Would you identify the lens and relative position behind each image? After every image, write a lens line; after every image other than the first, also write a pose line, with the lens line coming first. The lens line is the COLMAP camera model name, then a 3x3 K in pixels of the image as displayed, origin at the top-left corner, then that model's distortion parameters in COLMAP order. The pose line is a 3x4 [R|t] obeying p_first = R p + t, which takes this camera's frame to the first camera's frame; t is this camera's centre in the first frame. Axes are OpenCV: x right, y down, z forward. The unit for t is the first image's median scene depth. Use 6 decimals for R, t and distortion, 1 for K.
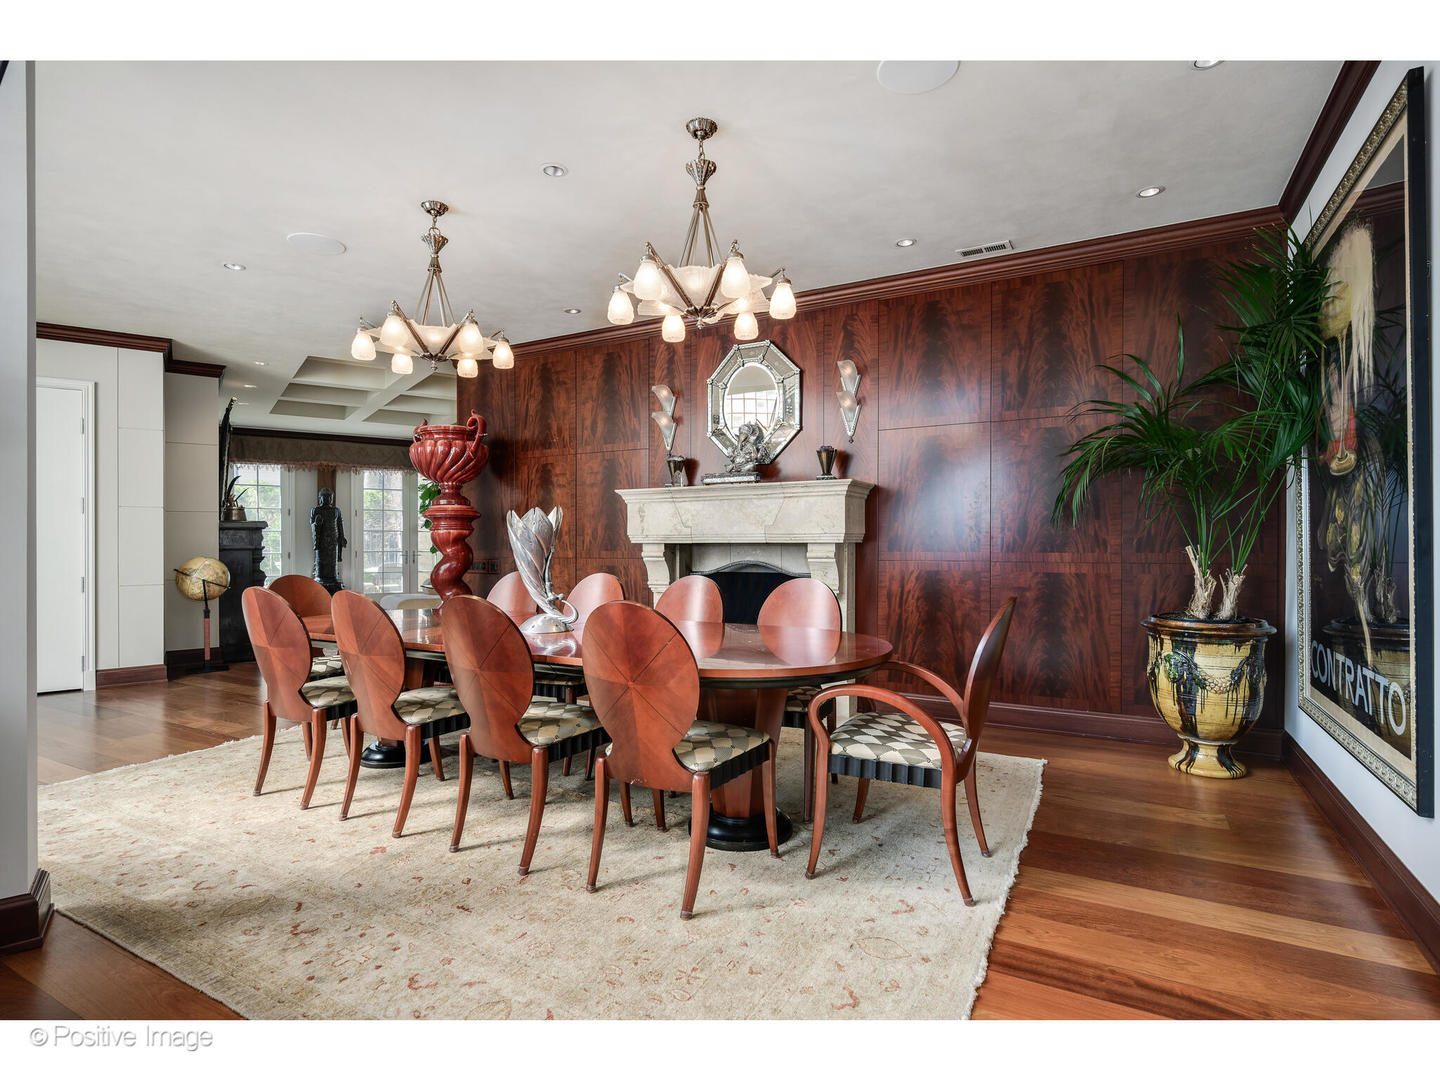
lens RADIAL K [[566.6, 0, 717.3], [0, 566.6, 550.1], [0, 0, 1]] dist [-0.003185, 0.000547]
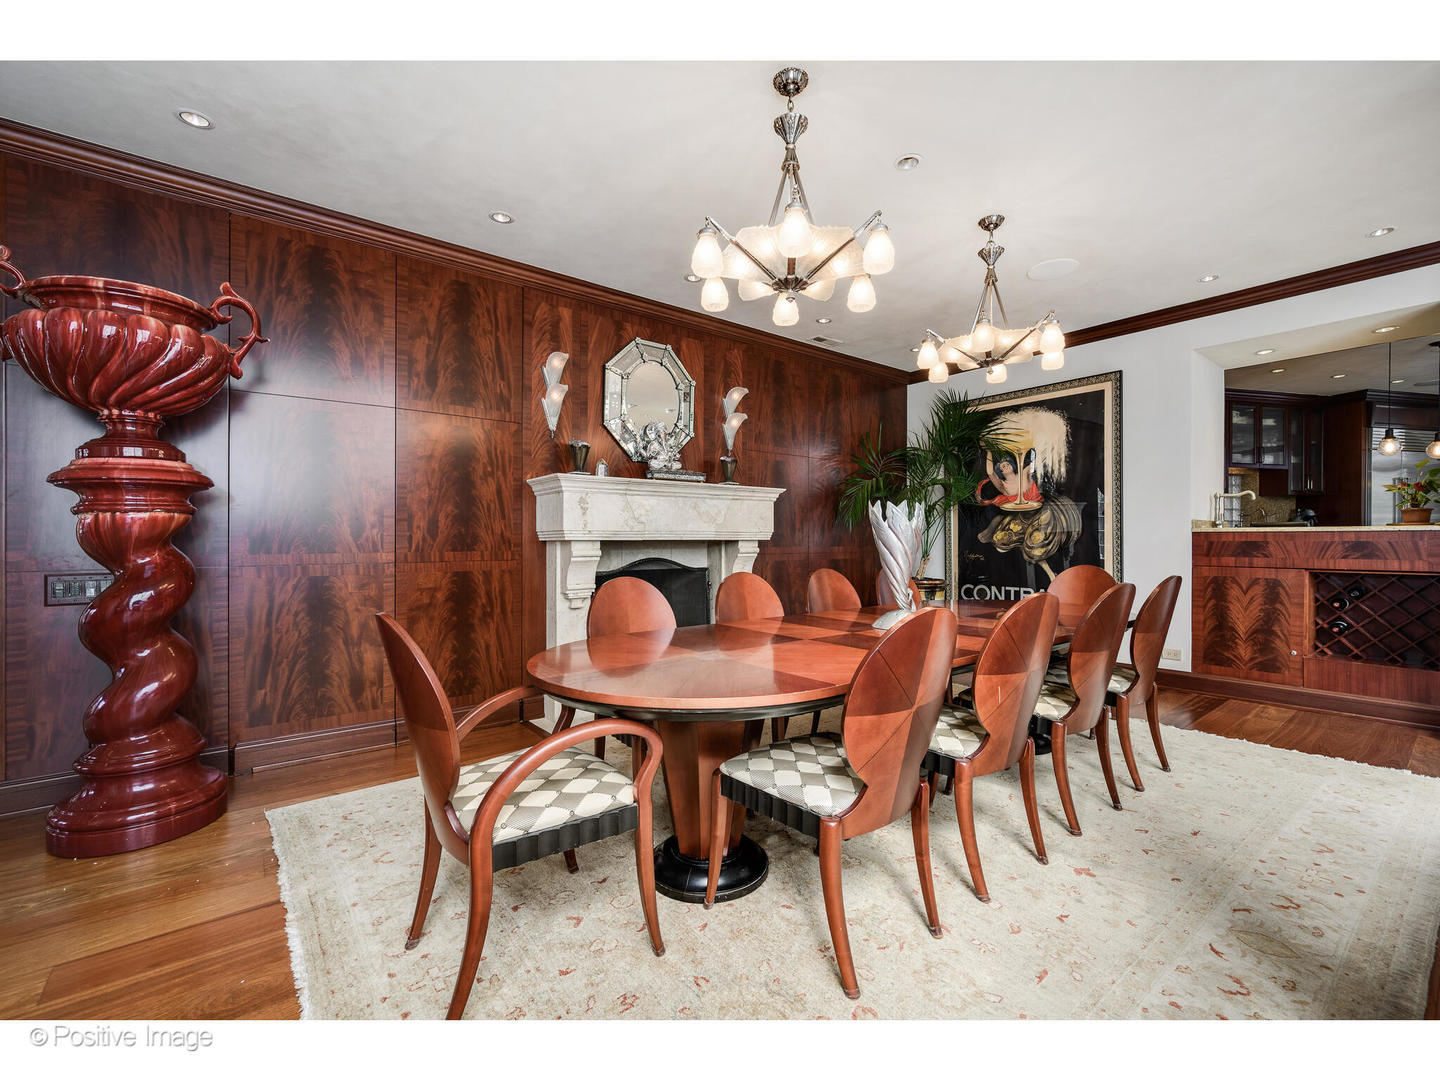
lens RADIAL K [[623.3, 0, 729.3], [0, 623.3, 536.5], [0, 0, 1]] dist [0.011400, -0.000049]
pose [[0.459237, 0.005038, 0.888299, -0.172975], [0.014380, 0.999811, -0.013105, -0.000437], [-0.888197, 0.018792, 0.459078, 0.074836]]
